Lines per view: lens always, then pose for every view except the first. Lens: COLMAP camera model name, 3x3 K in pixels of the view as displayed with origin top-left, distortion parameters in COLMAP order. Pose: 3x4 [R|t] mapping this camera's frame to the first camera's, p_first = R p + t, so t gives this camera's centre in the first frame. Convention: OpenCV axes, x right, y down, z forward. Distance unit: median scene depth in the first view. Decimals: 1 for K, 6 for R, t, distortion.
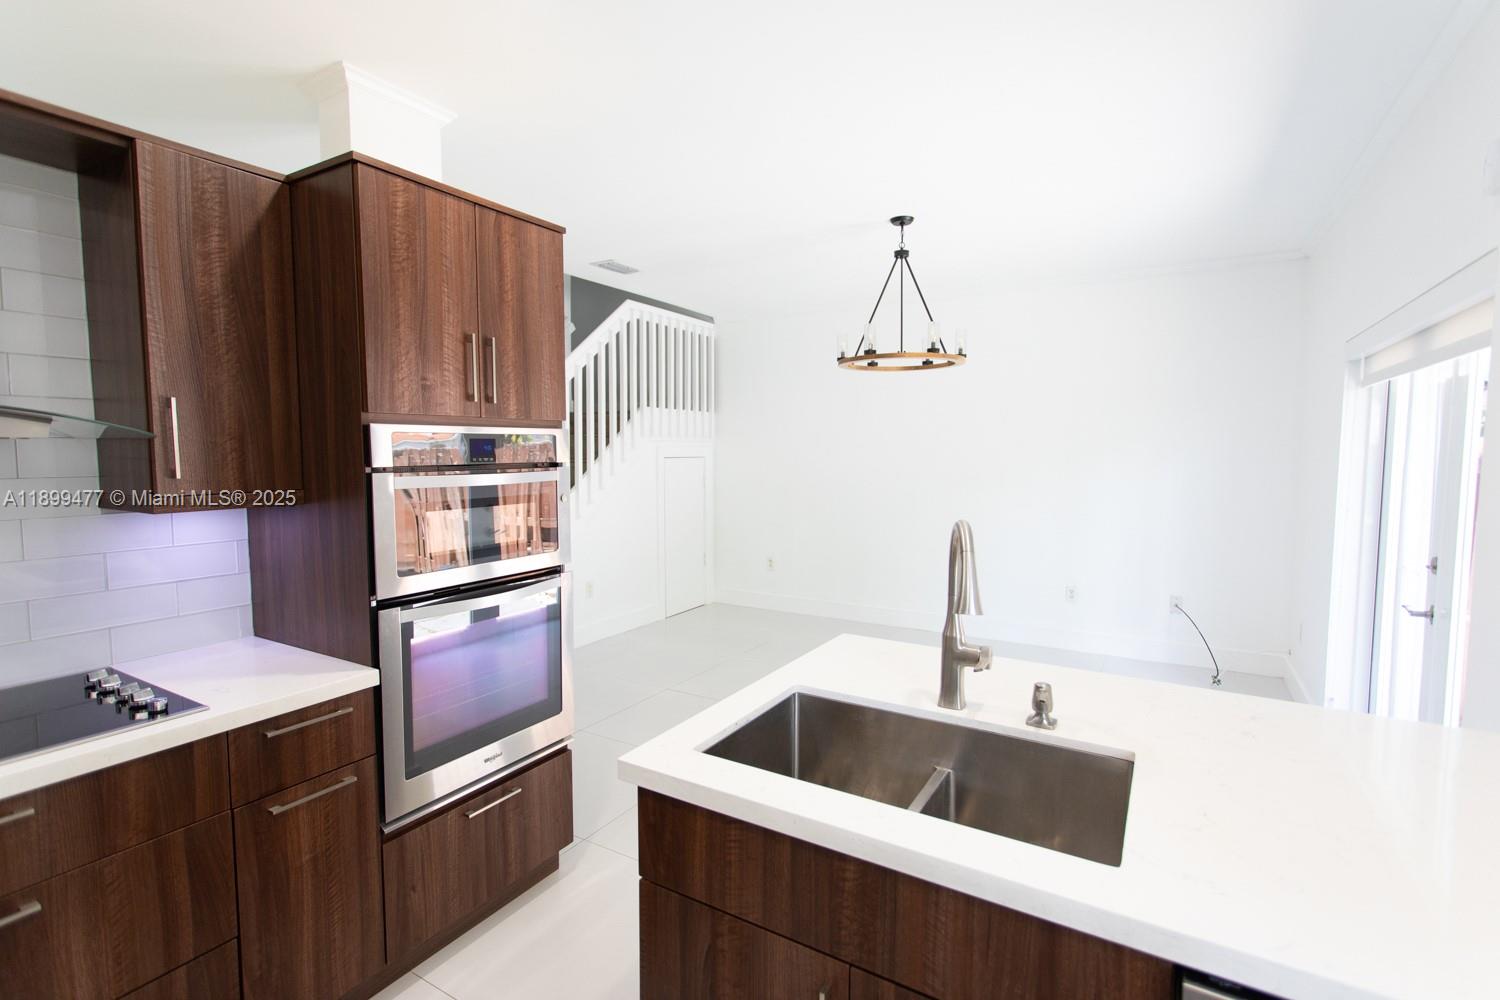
lens RADIAL K [[701.8, 0, 750.4], [0, 701.8, 500.4], [0, 0, 1]] dist [0.000379, 0.000121]
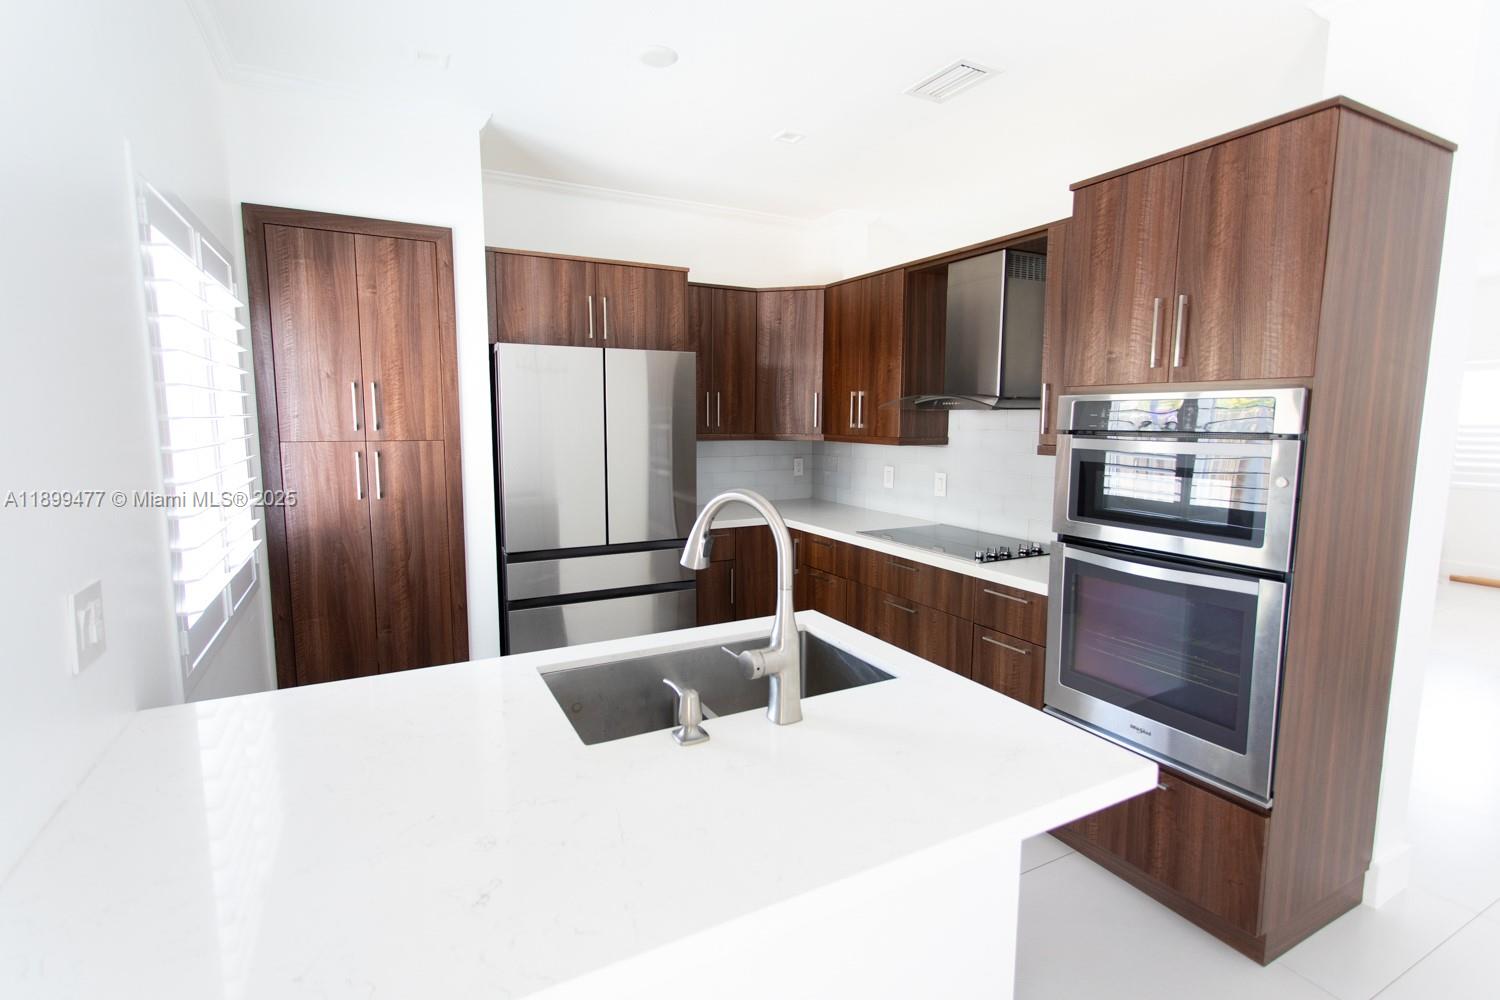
lens RADIAL K [[701.8, 0, 748.9], [0, 701.8, 497.1], [0, 0, 1]] dist [0.000379, 0.000121]
pose [[-0.517356, 0.097913, -0.850151, 0.790555], [-0.063726, 0.986267, 0.152370, -0.077454], [0.853394, 0.133006, -0.504011, 1.073336]]
